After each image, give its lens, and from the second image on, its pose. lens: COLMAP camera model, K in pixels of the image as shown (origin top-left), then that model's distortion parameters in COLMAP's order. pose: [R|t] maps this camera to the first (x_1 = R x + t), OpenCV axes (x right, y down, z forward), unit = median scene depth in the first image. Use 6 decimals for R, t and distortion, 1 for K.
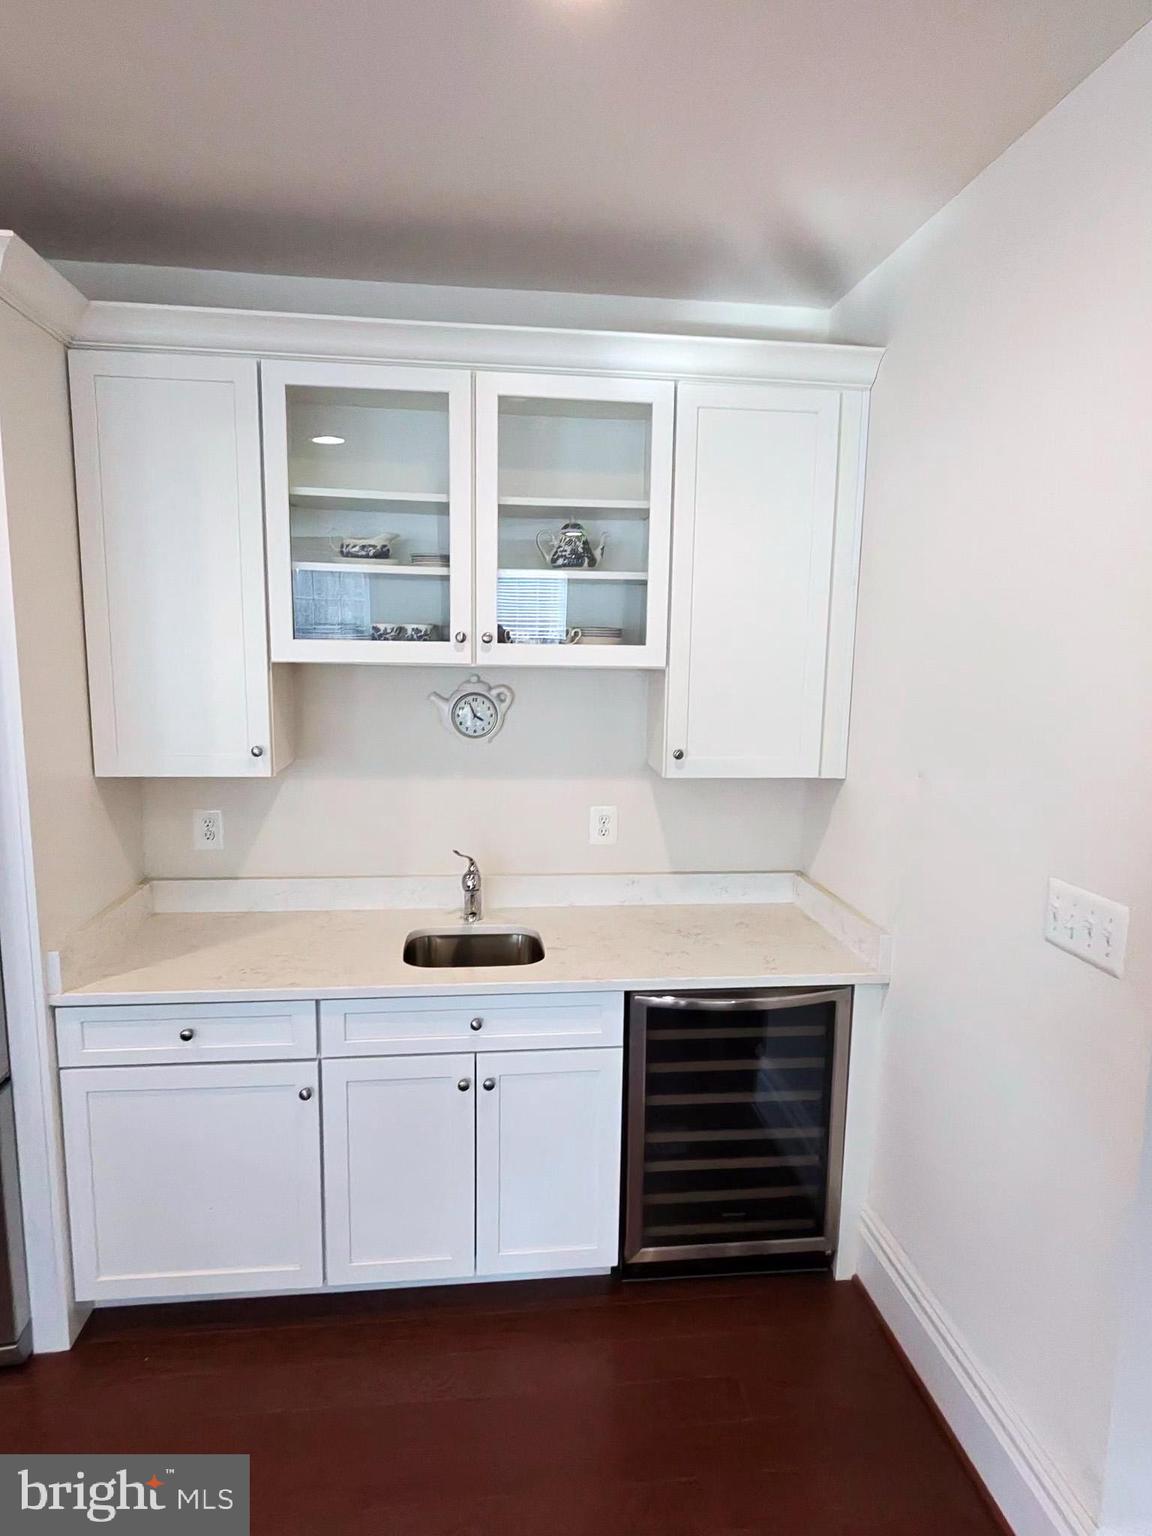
lens RADIAL K [[881.3, 0, 575.3], [0, 881.3, 764.1], [0, 0, 1]] dist [0.001148, -0.000385]
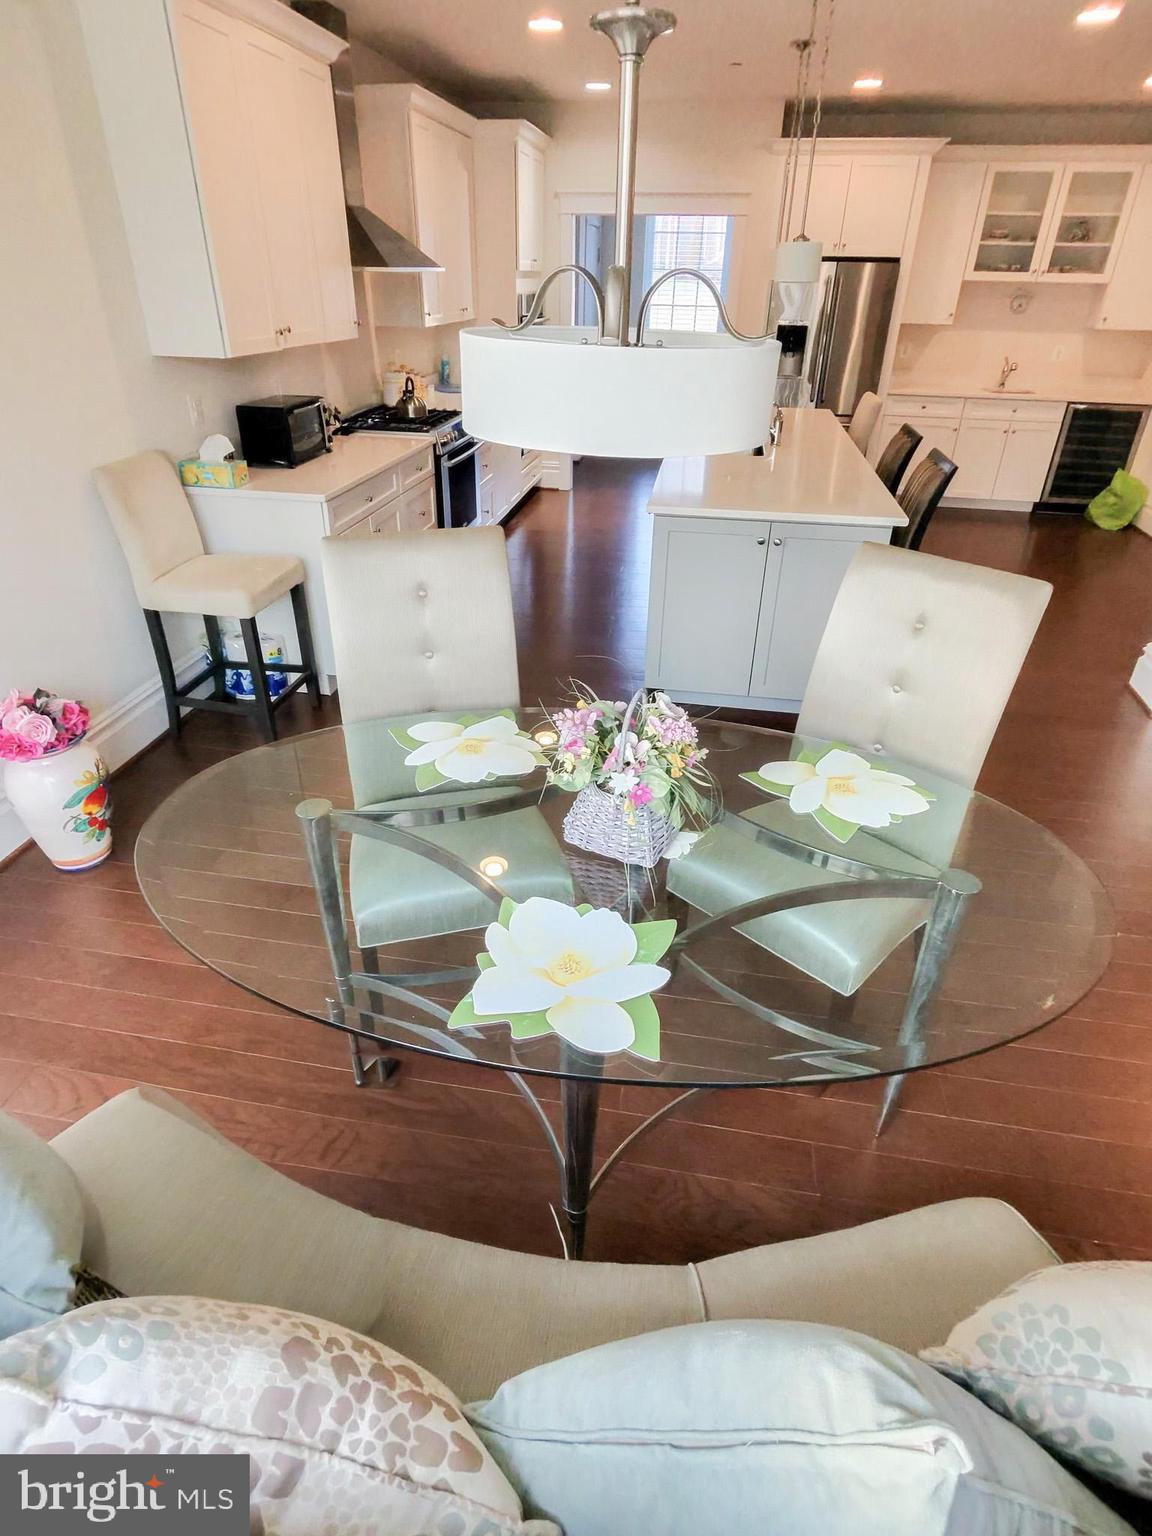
lens RADIAL K [[849.2, 0, 569.7], [0, 849.2, 772.1], [0, 0, 1]] dist [0.000022, 0.000112]
pose [[0.959204, 0.142145, -0.244381, -0.669258], [-0.039196, 0.922926, 0.382977, 0.363043], [0.279984, -0.357775, 0.890846, -2.465969]]
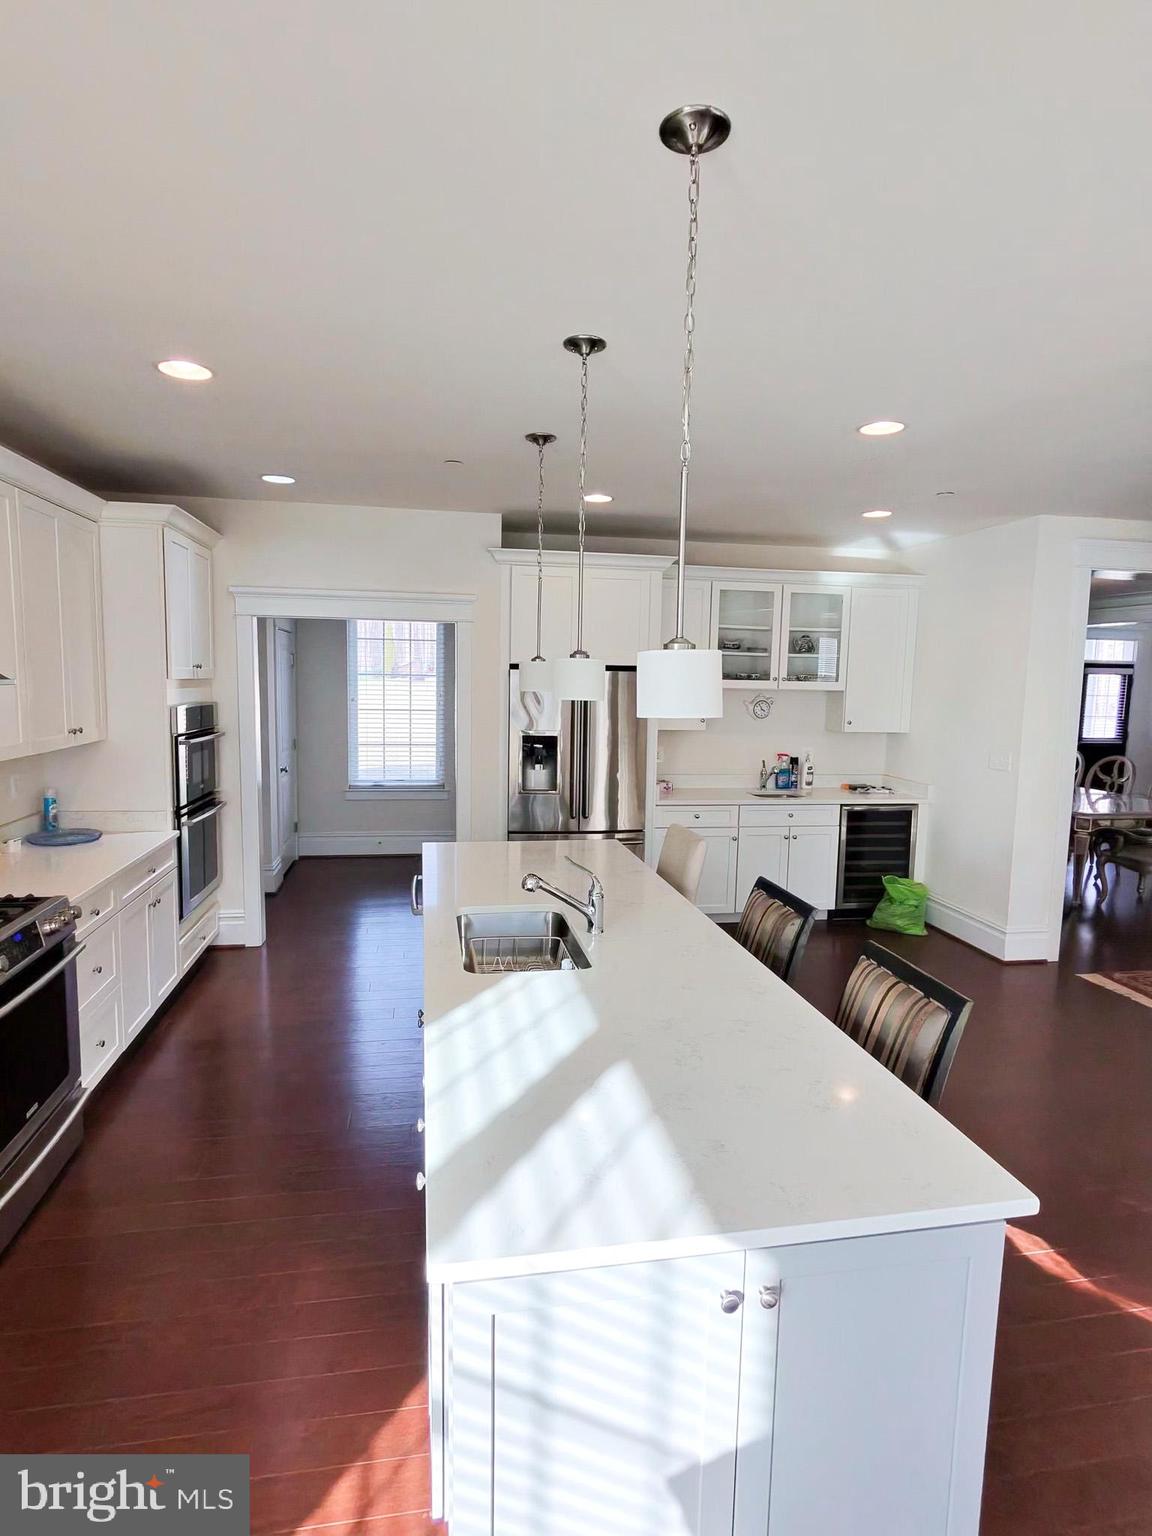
lens RADIAL K [[831.9, 0, 572.6], [0, 831.9, 767.0], [0, 0, 1]] dist [0.004467, 0.000649]
pose [[0.998236, -0.005352, 0.059131, -0.903063], [0.007205, 0.999488, -0.031159, 0.204049], [-0.058934, 0.031531, 0.997764, -1.517791]]
